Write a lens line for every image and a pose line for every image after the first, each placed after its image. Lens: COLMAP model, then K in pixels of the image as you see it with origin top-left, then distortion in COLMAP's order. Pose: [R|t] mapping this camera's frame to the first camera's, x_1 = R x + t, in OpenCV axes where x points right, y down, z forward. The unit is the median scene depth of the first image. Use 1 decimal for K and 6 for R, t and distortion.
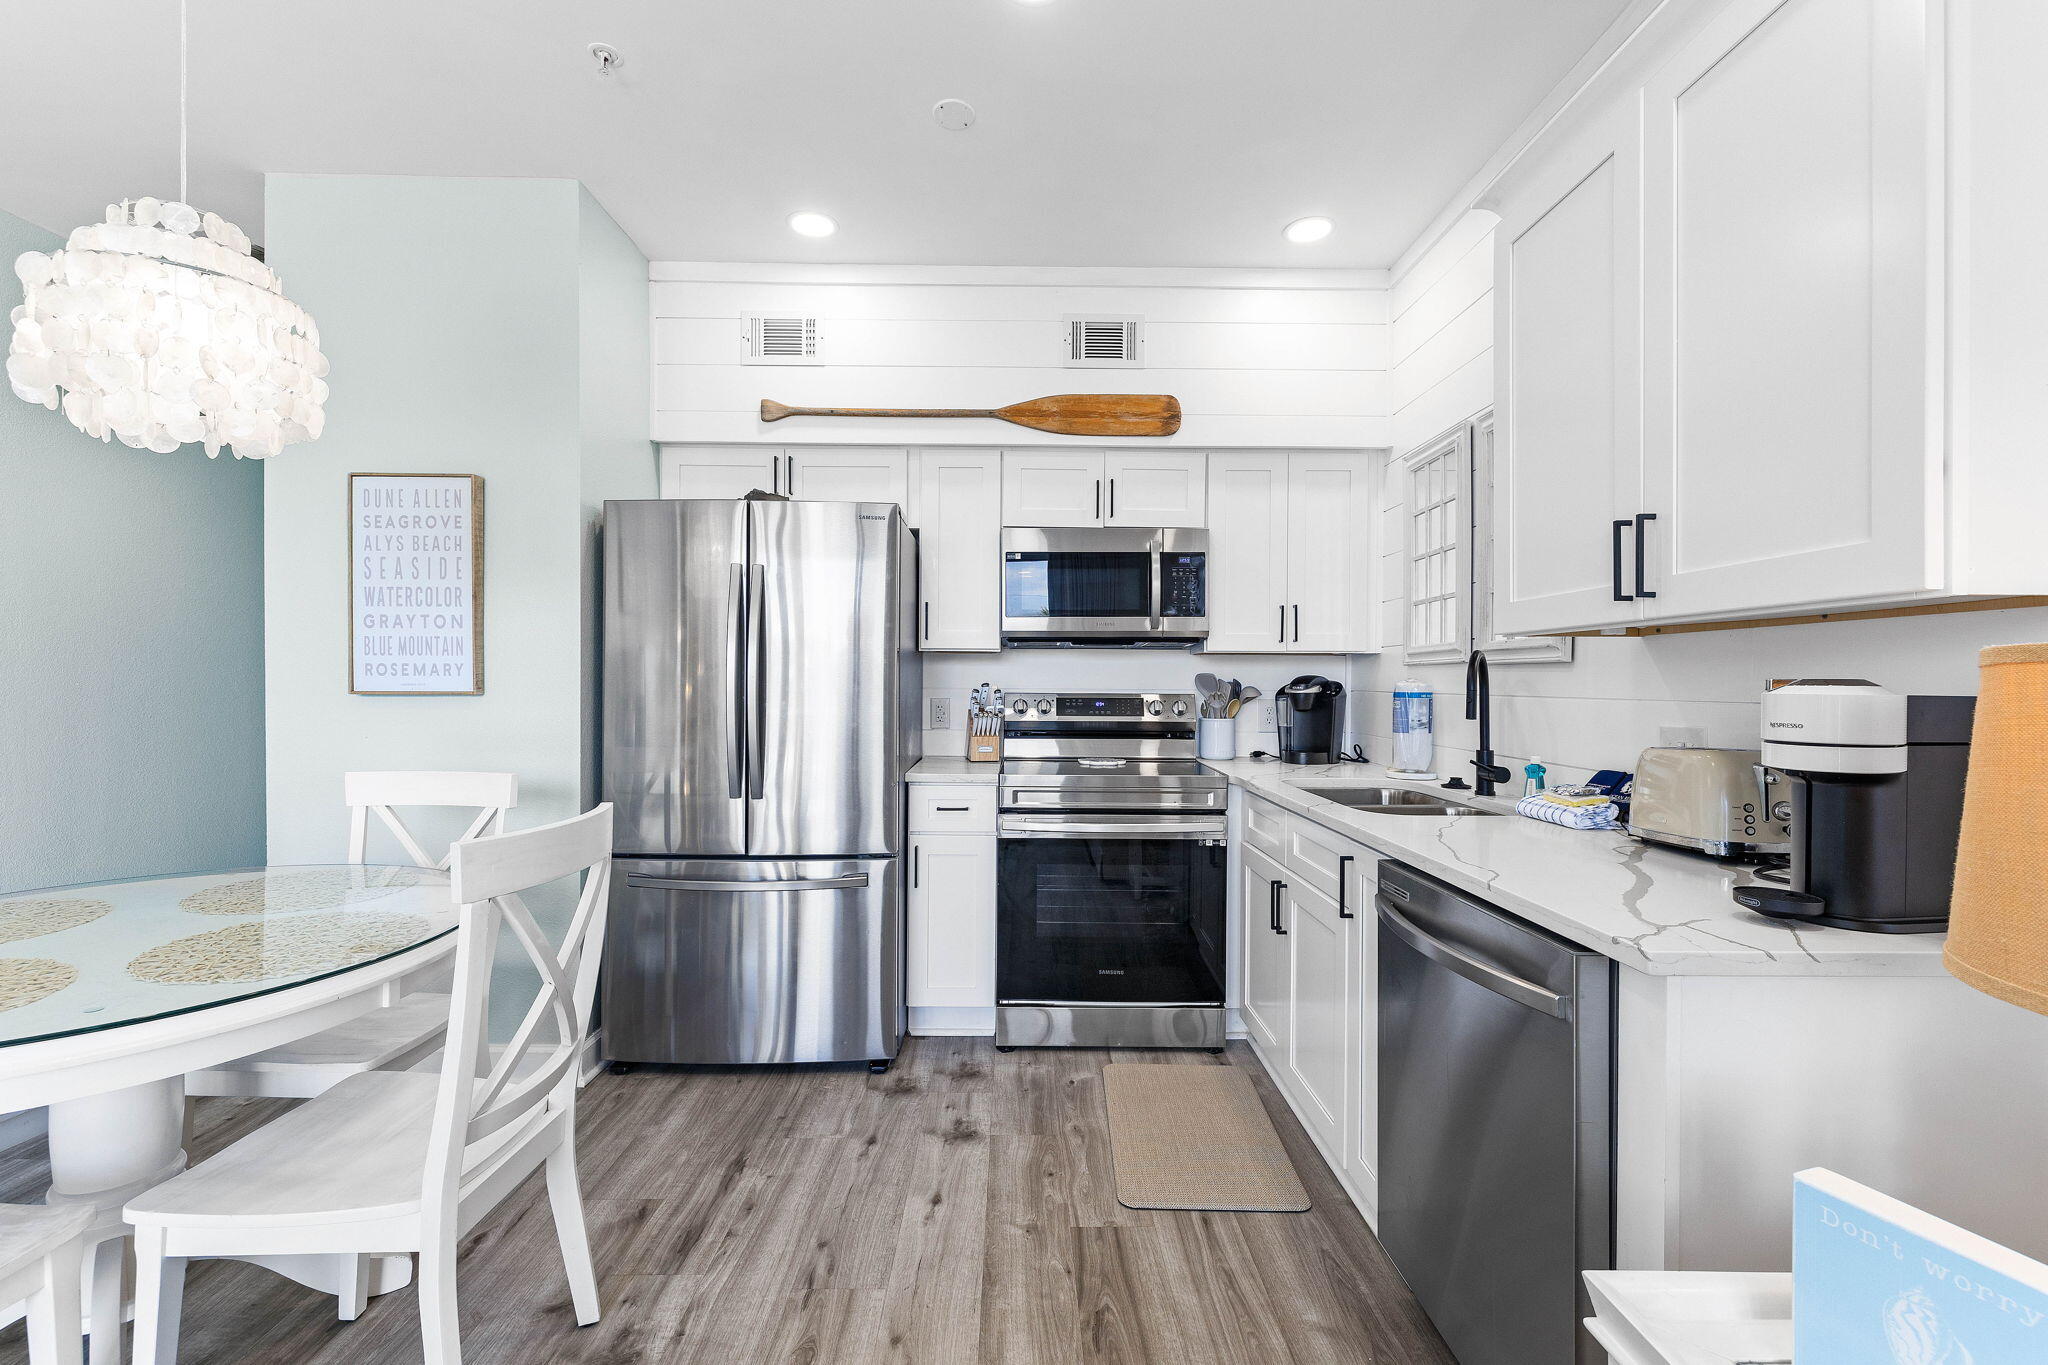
lens RADIAL K [[858.6, 0, 1018.3], [0, 858.6, 684.3], [0, 0, 1]] dist [0.000093, -0.000253]
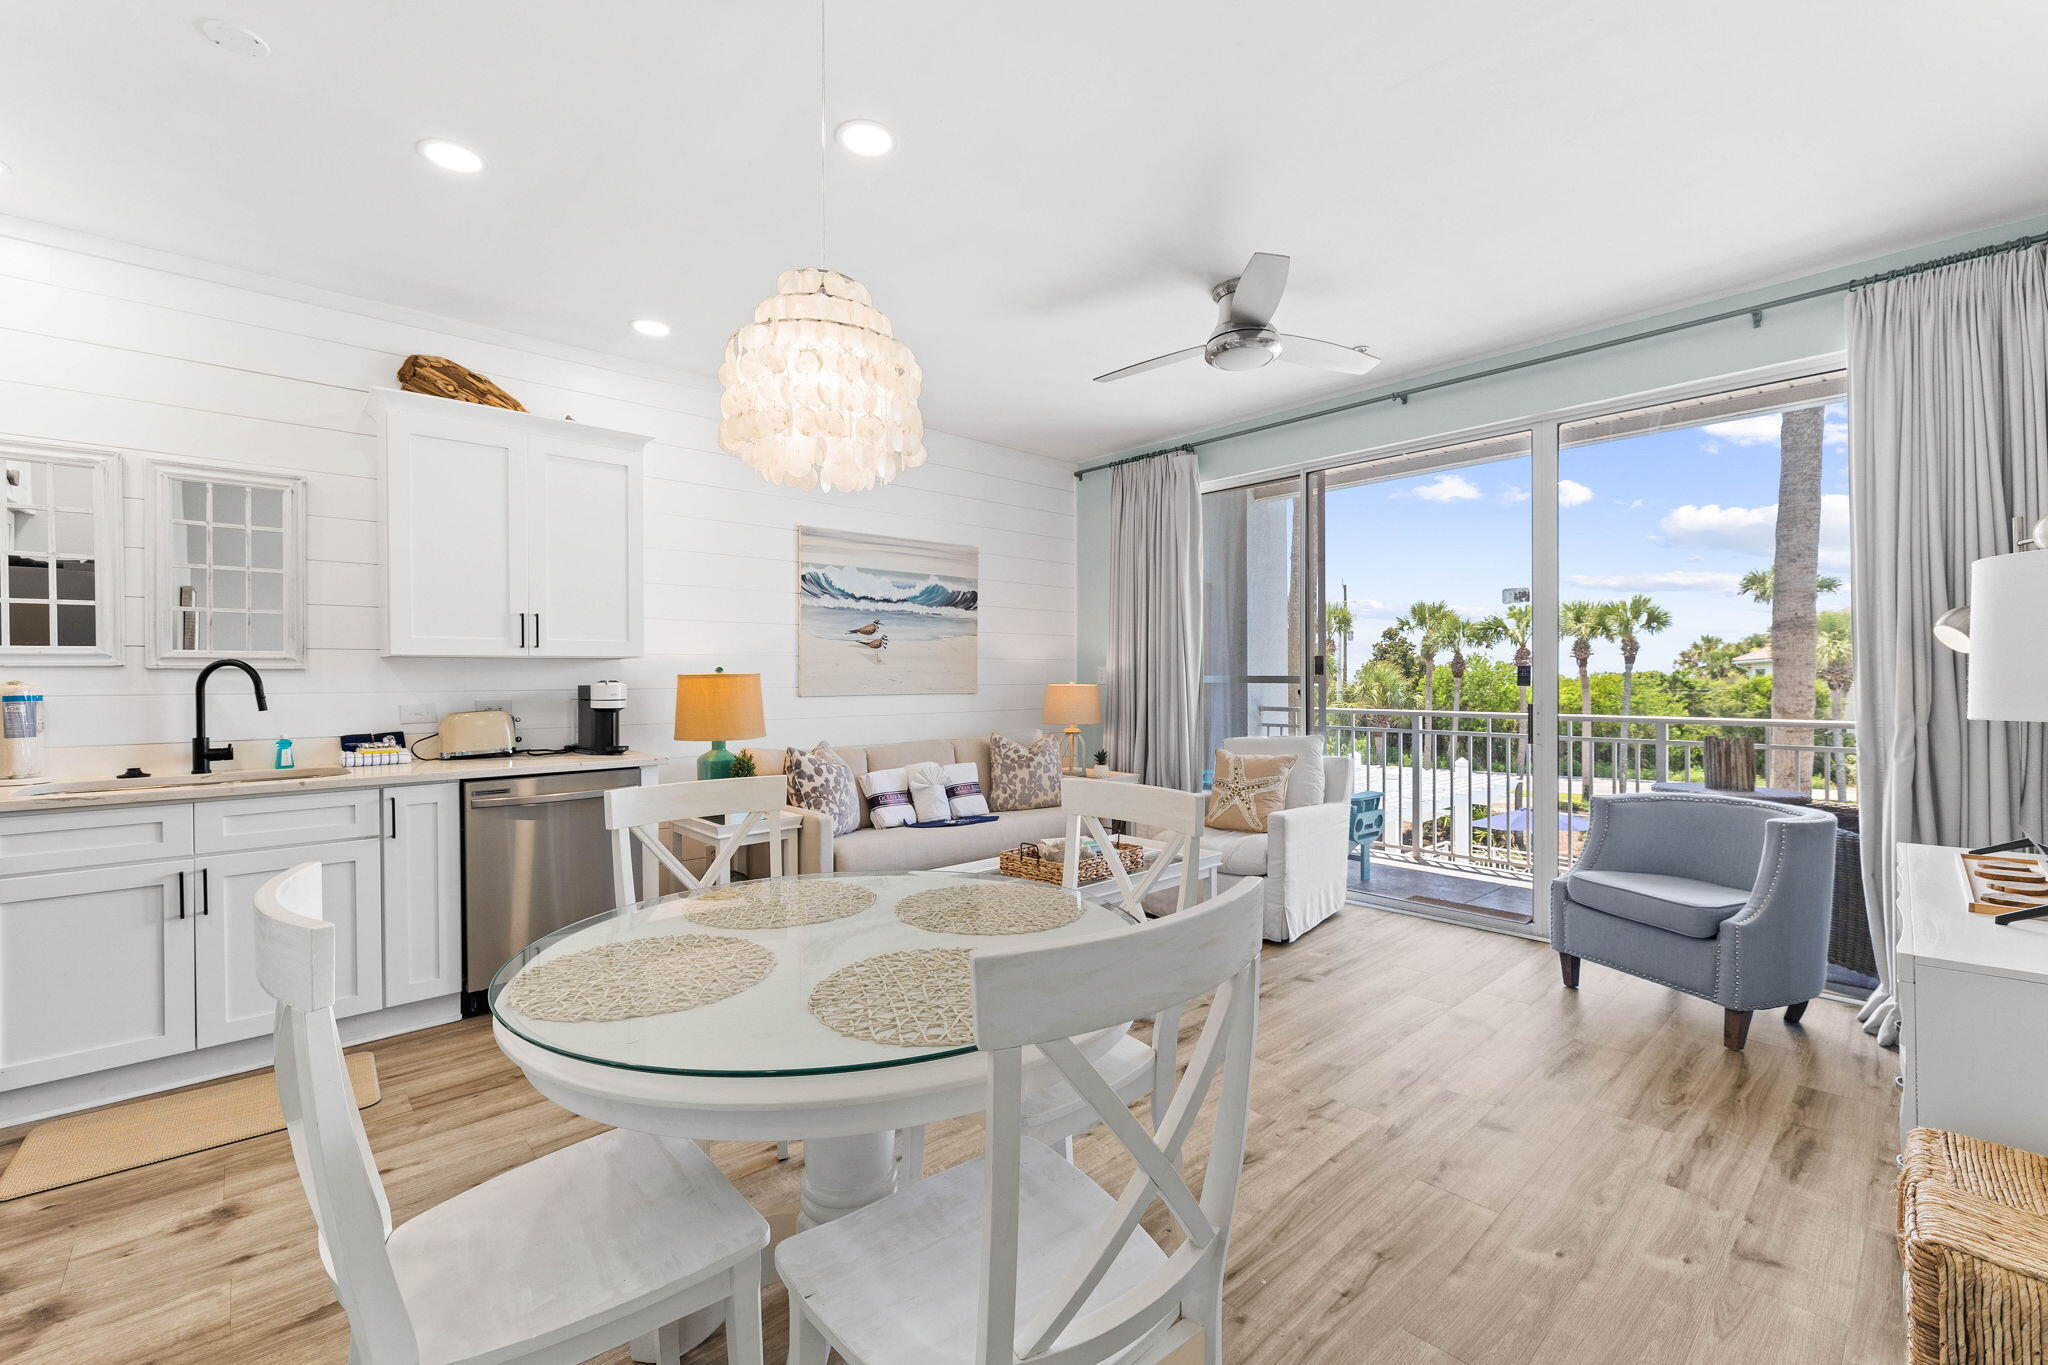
lens RADIAL K [[858.6, 0, 1039.6], [0, 858.6, 683.3], [0, 0, 1]] dist [0.000093, -0.000253]
pose [[-0.679043, -0.005835, 0.734075, -0.942751], [0.004619, 0.999915, 0.012222, -0.009991], [-0.734084, 0.011690, -0.678958, 0.738214]]
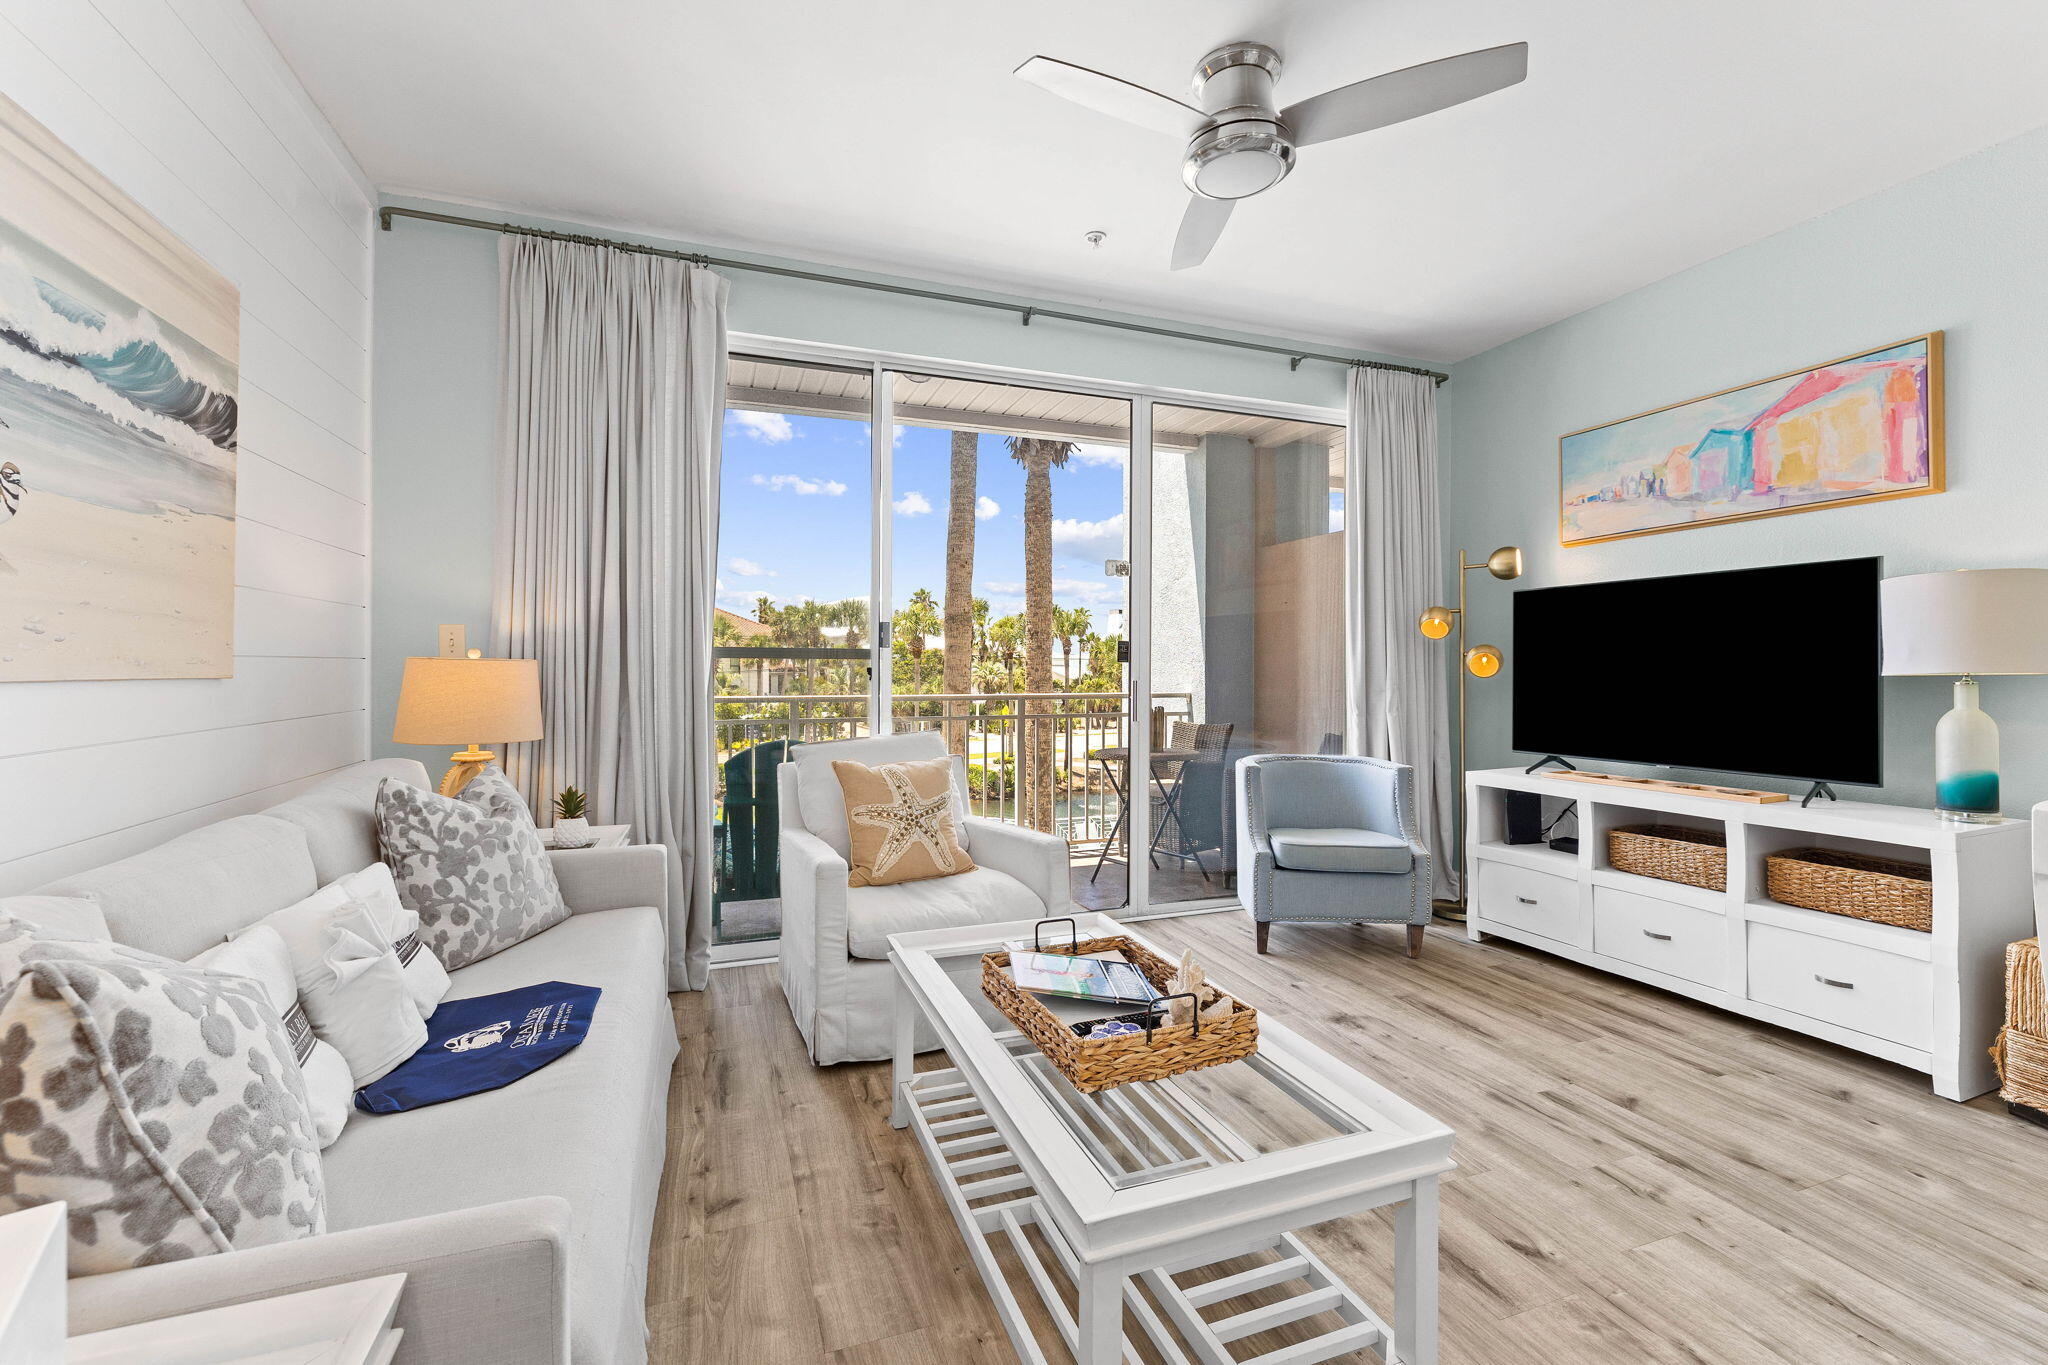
lens RADIAL K [[858.6, 0, 1005.4], [0, 858.6, 672.1], [0, 0, 1]] dist [0.000093, -0.000253]
pose [[-0.941664, -0.001870, -0.336548, 0.101372], [-0.005067, 0.999950, 0.008622, 0.018081], [0.336515, 0.009824, -0.941627, 0.443327]]
